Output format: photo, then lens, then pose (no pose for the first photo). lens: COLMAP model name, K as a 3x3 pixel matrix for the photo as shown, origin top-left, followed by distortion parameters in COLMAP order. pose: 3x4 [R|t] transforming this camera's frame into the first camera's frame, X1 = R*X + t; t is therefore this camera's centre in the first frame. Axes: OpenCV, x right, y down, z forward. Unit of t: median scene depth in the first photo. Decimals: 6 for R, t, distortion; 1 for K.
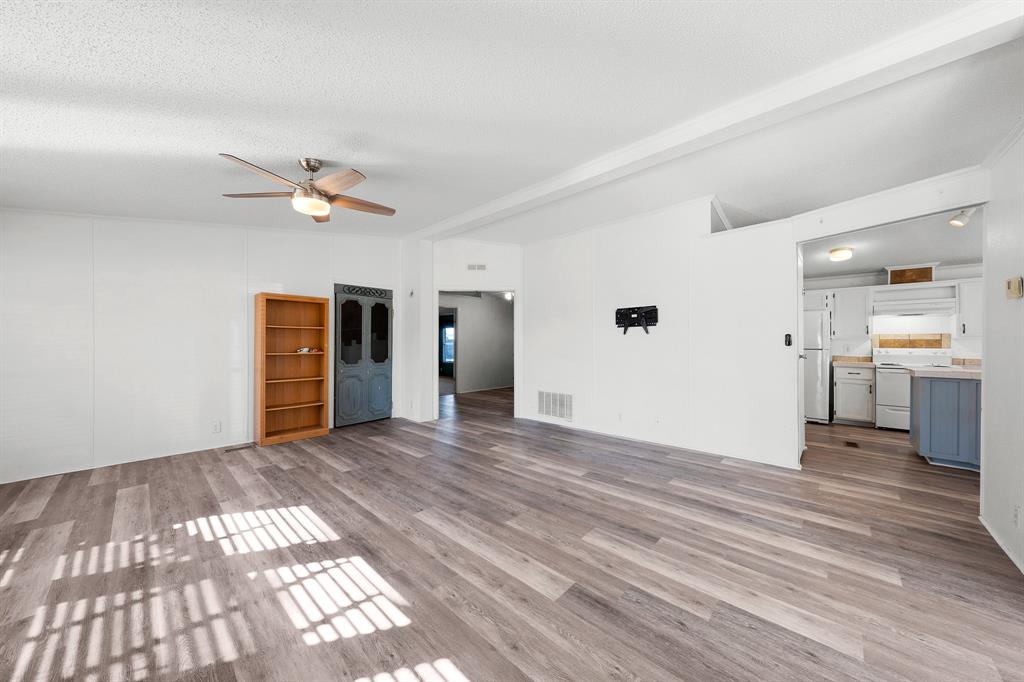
lens RADIAL K [[347.1, 0, 510.9], [0, 347.1, 343.9], [0, 0, 1]] dist [-0.003281, 0.000525]
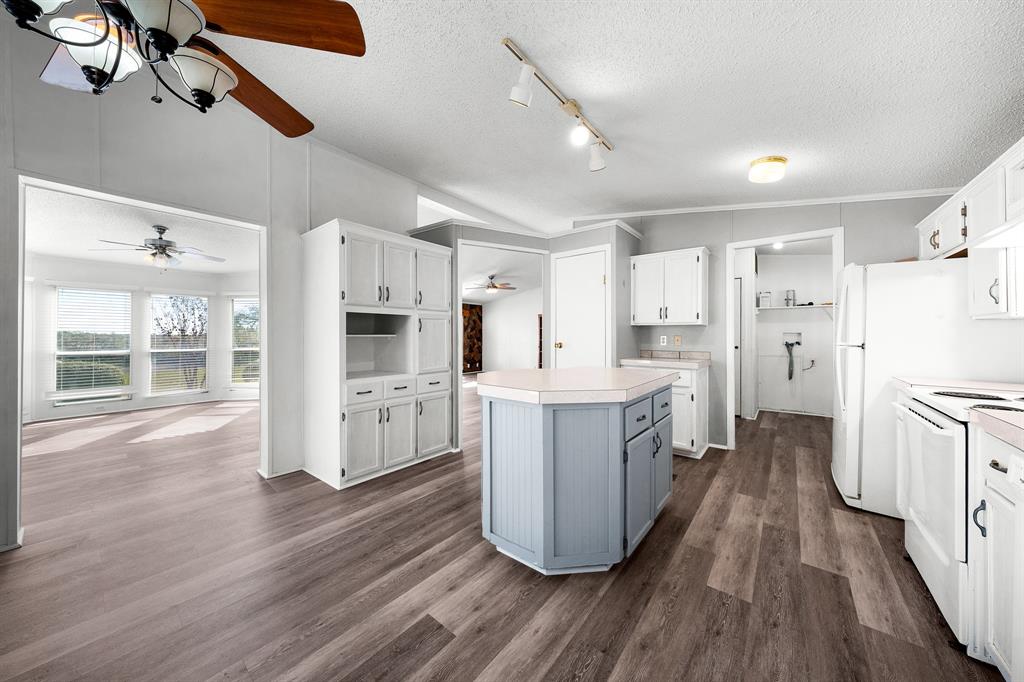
lens RADIAL K [[347.1, 0, 515.0], [0, 347.1, 335.5], [0, 0, 1]] dist [-0.003281, 0.000525]
pose [[0.084550, -0.001827, -0.996418, 2.308603], [0.000075, 0.999998, -0.001827, 0.005349], [0.996419, 0.000080, 0.084550, 0.879002]]
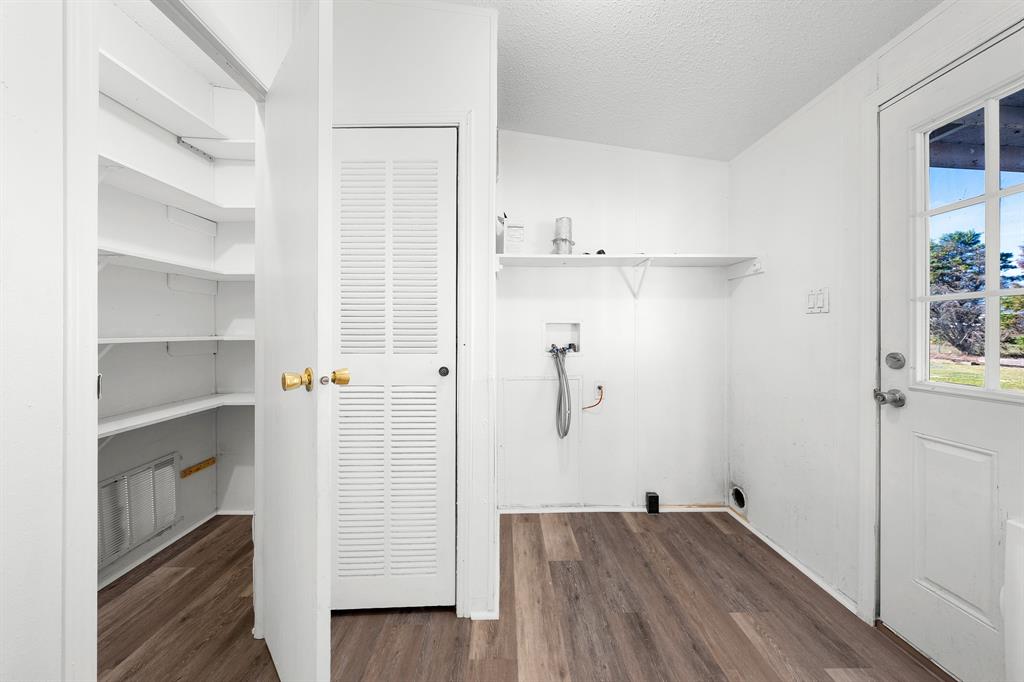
lens RADIAL K [[347.1, 0, 510.3], [0, 347.1, 334.0], [0, 0, 1]] dist [-0.003281, 0.000525]
pose [[0.703376, 0.004894, -0.710801, 1.097228], [-0.000981, 0.999982, 0.005914, 0.008336], [0.710817, -0.003462, 0.703369, 1.844173]]
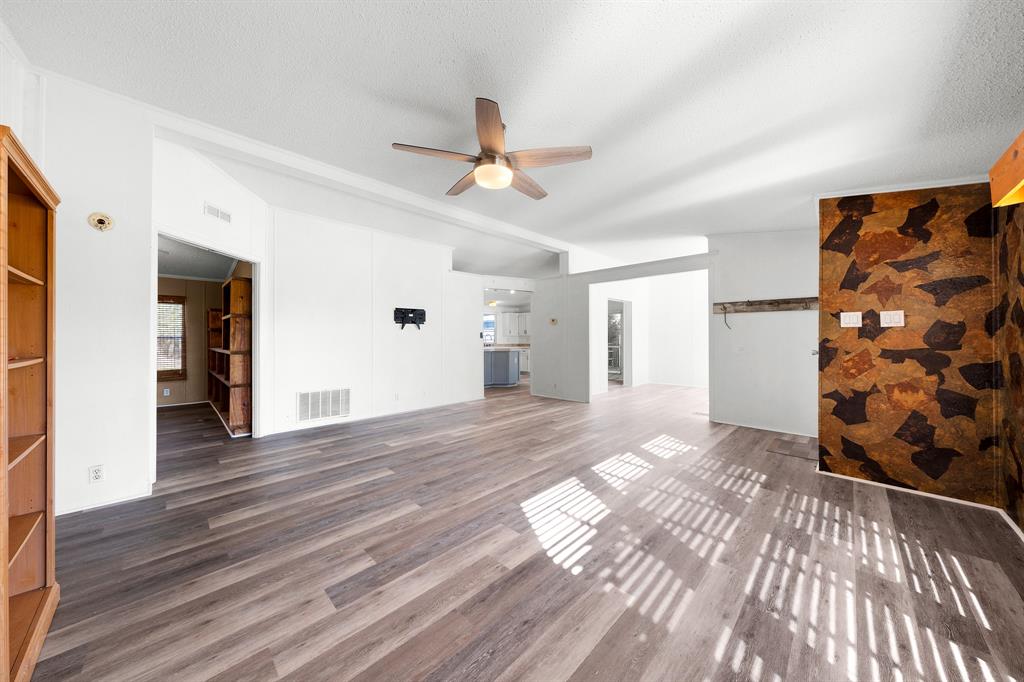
lens RADIAL K [[347.1, 0, 510.4], [0, 347.1, 333.5], [0, 0, 1]] dist [-0.003281, 0.000525]
pose [[0.029635, 0.015385, 0.999442, -1.342944], [0.000621, 0.999881, -0.015410, 0.011339], [-0.999561, 0.001078, 0.029622, 0.864942]]
